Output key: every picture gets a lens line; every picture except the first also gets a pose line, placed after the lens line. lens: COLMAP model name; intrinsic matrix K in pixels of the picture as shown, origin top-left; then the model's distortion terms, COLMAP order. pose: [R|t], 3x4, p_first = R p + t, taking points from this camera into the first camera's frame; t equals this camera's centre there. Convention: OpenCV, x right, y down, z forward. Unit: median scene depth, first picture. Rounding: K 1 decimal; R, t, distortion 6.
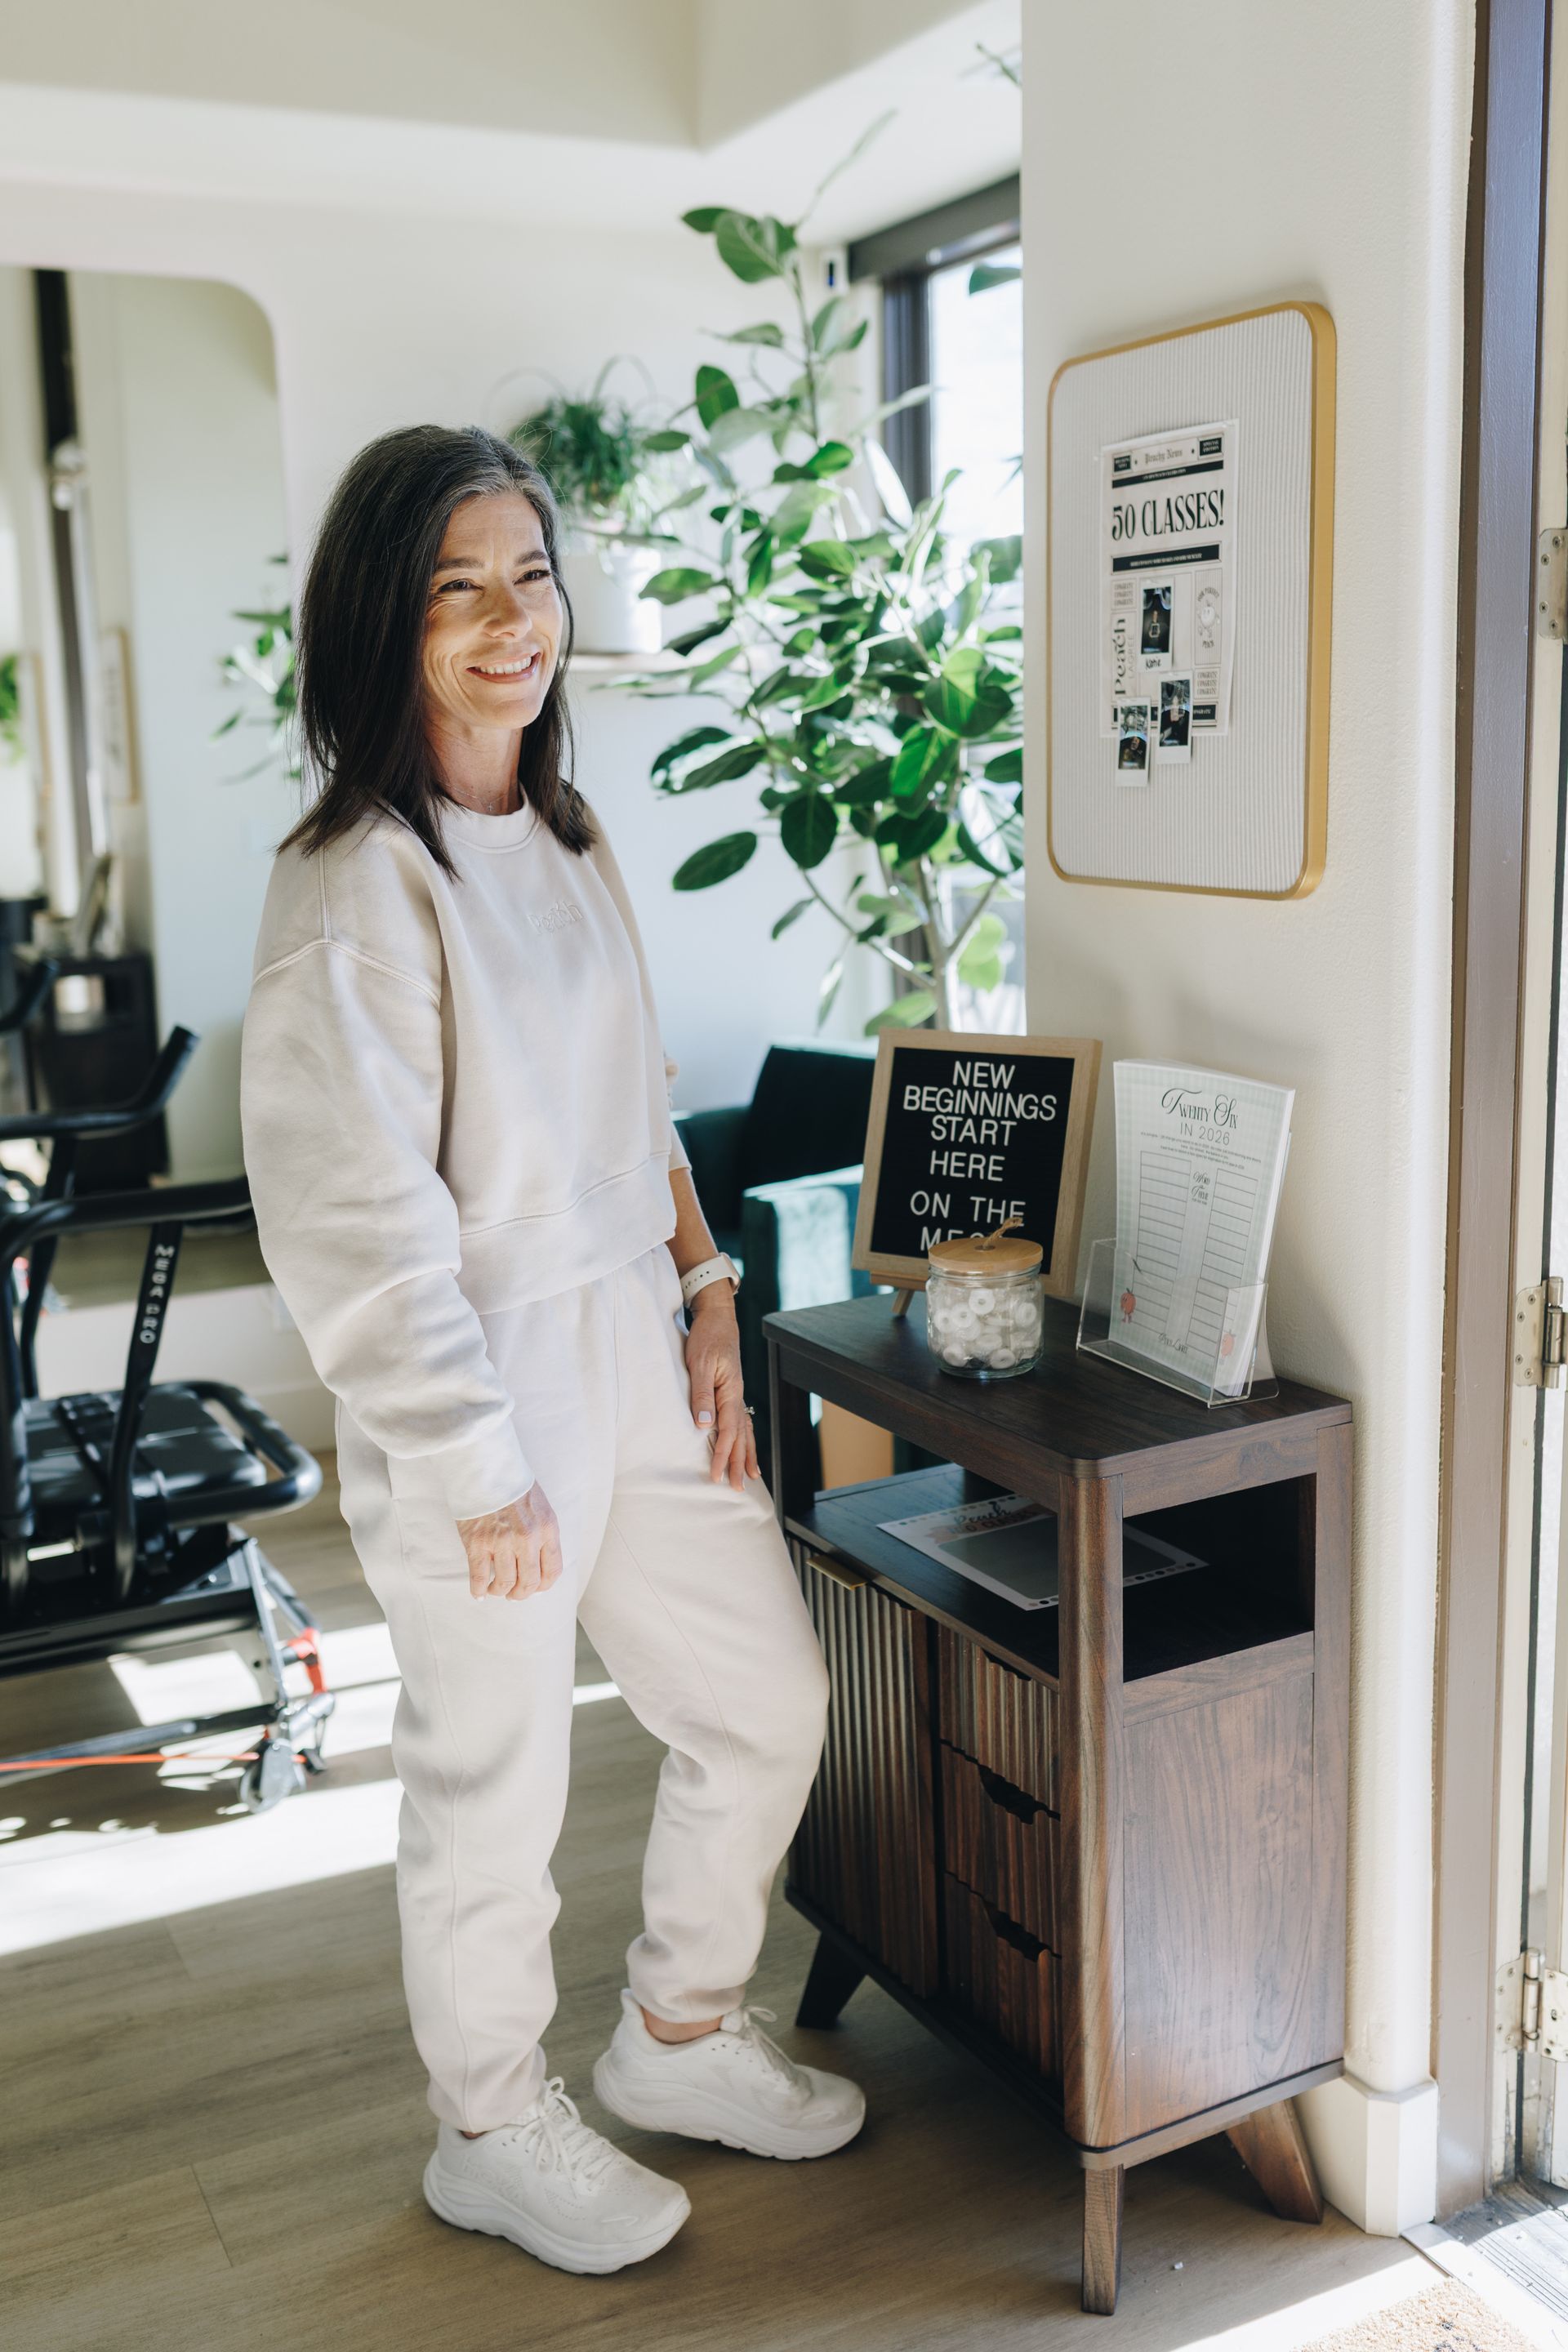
lens RADIAL K [[2269.2, 0, 779.7], [0, 2269.2, 1177.8], [0, 0, 1]] dist [-0.000410, 0.000000]
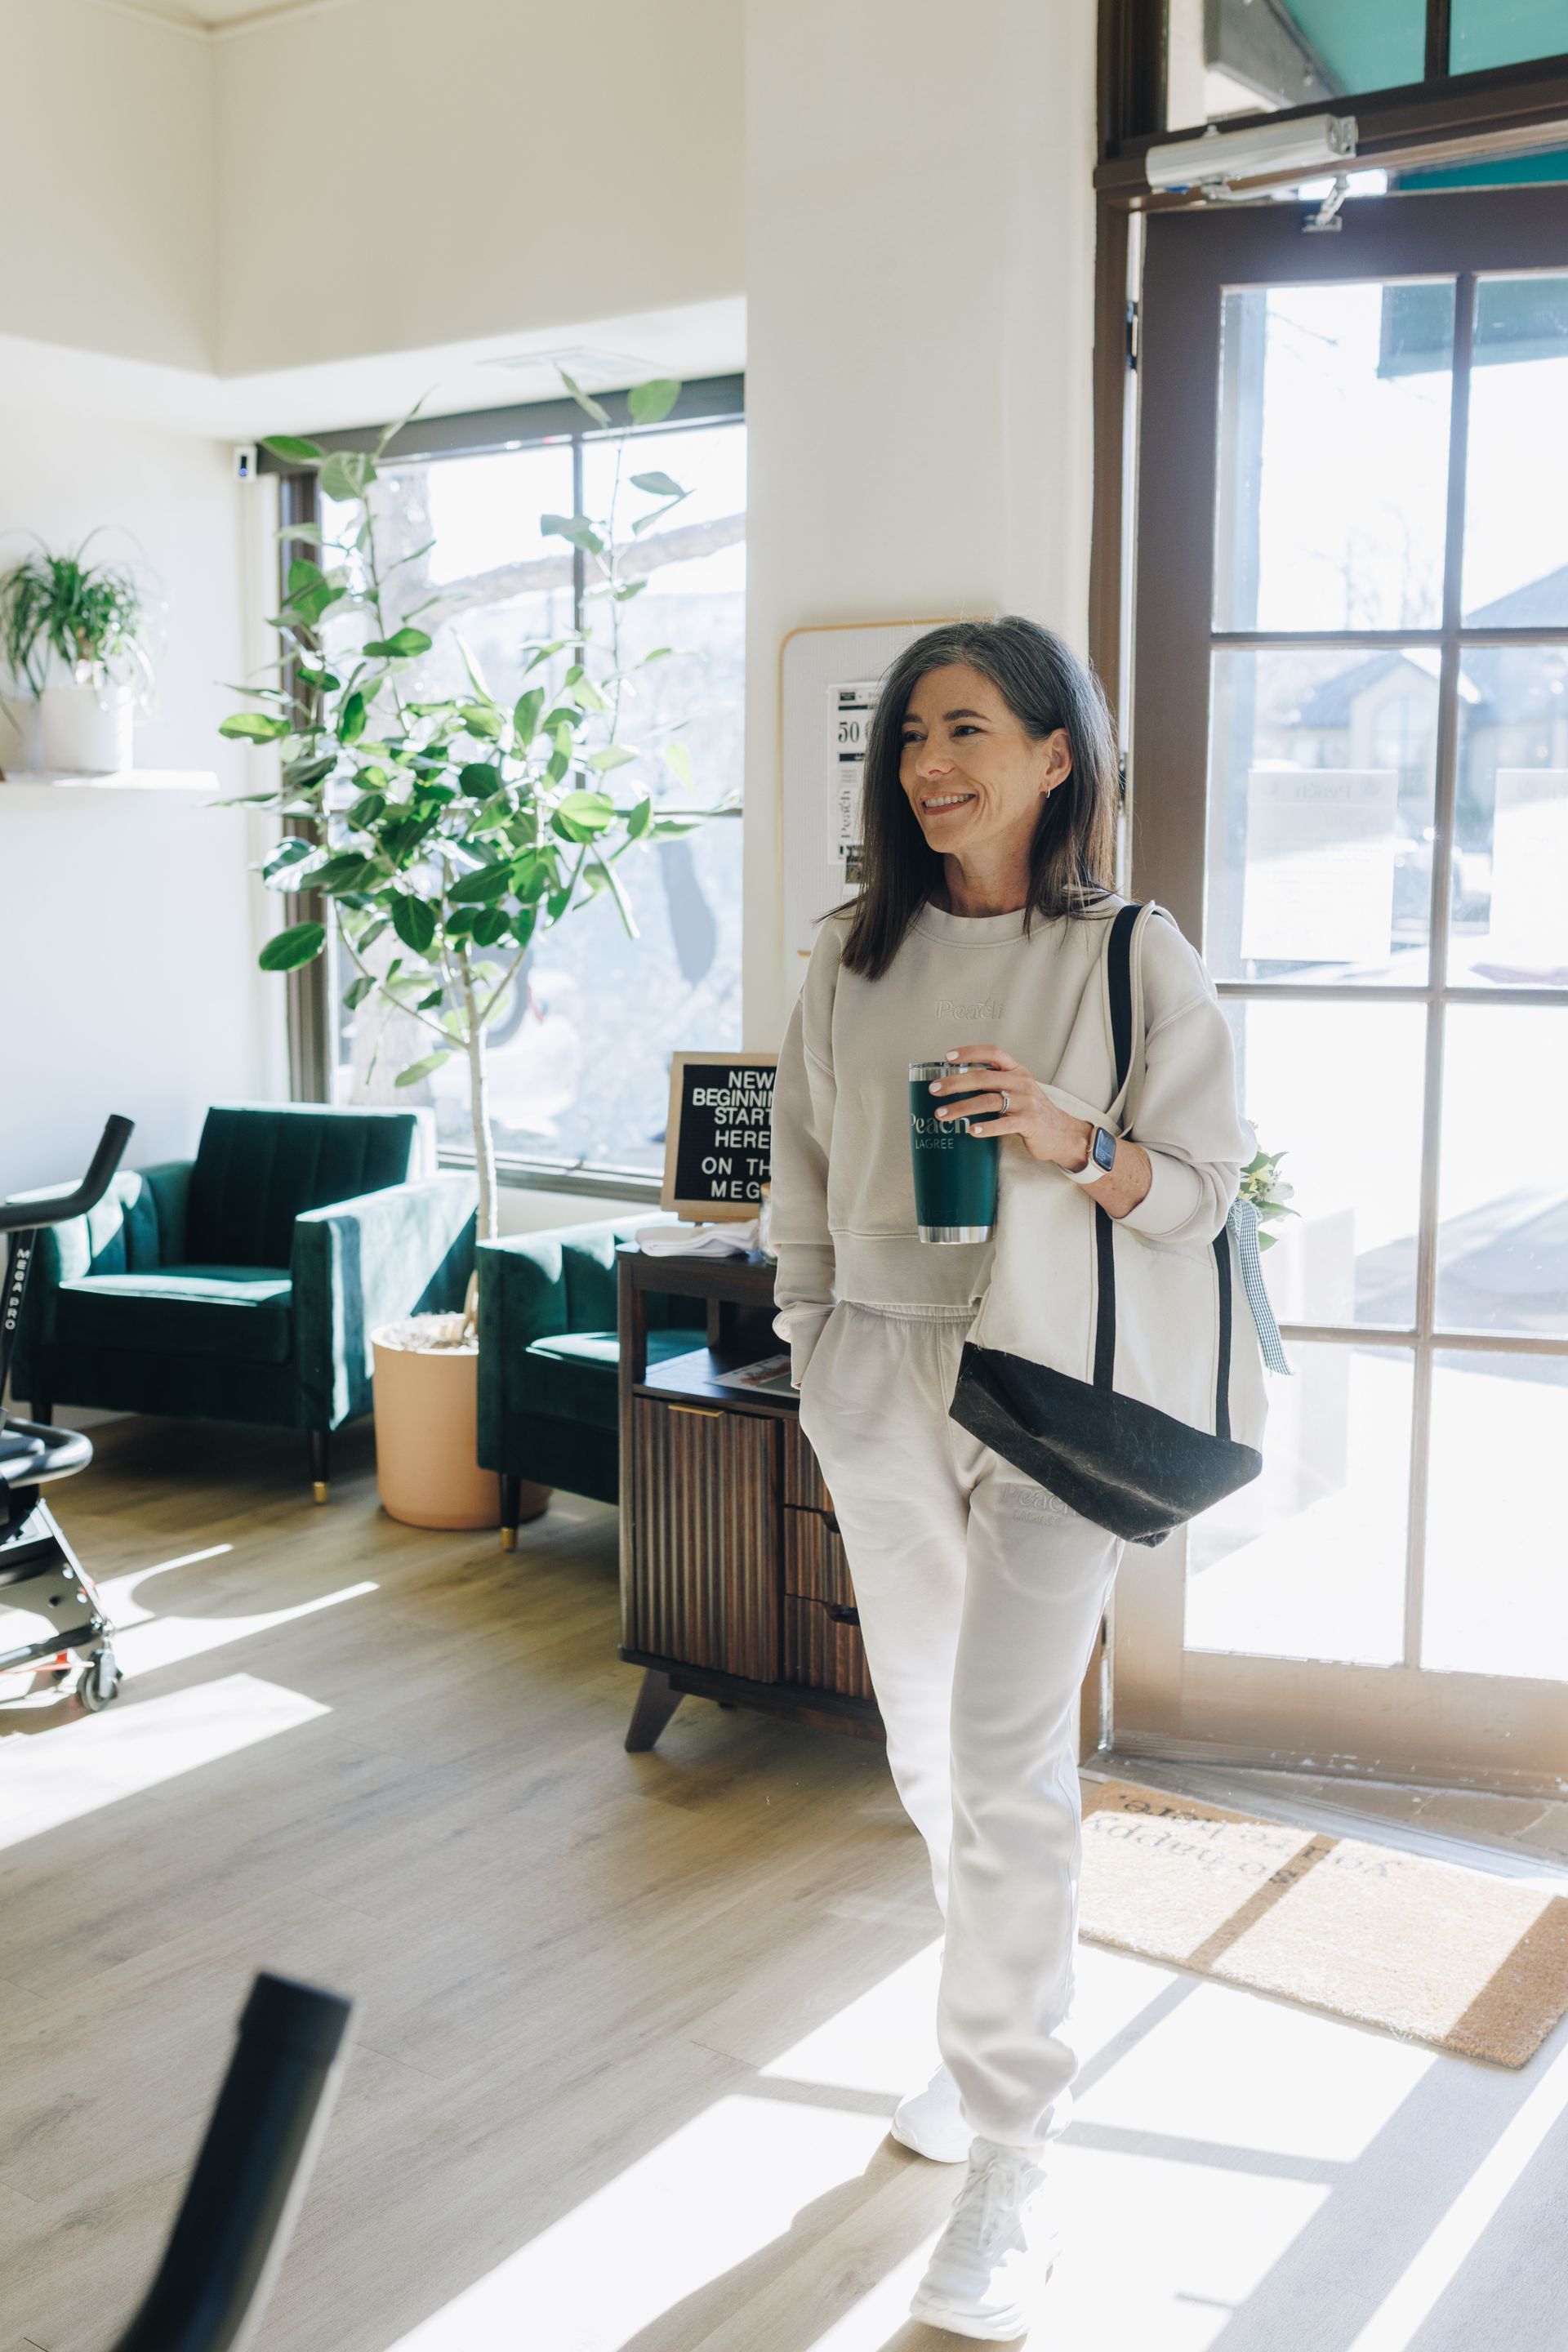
lens RADIAL K [[2269.2, 0, 789.8], [0, 2269.2, 1173.3], [0, 0, 1]] dist [-0.000410, 0.000000]
pose [[0.888687, -0.039234, 0.456832, -0.583176], [0.061544, 0.997523, -0.034053, 0.070867], [-0.454365, 0.058378, 0.888901, -0.367134]]
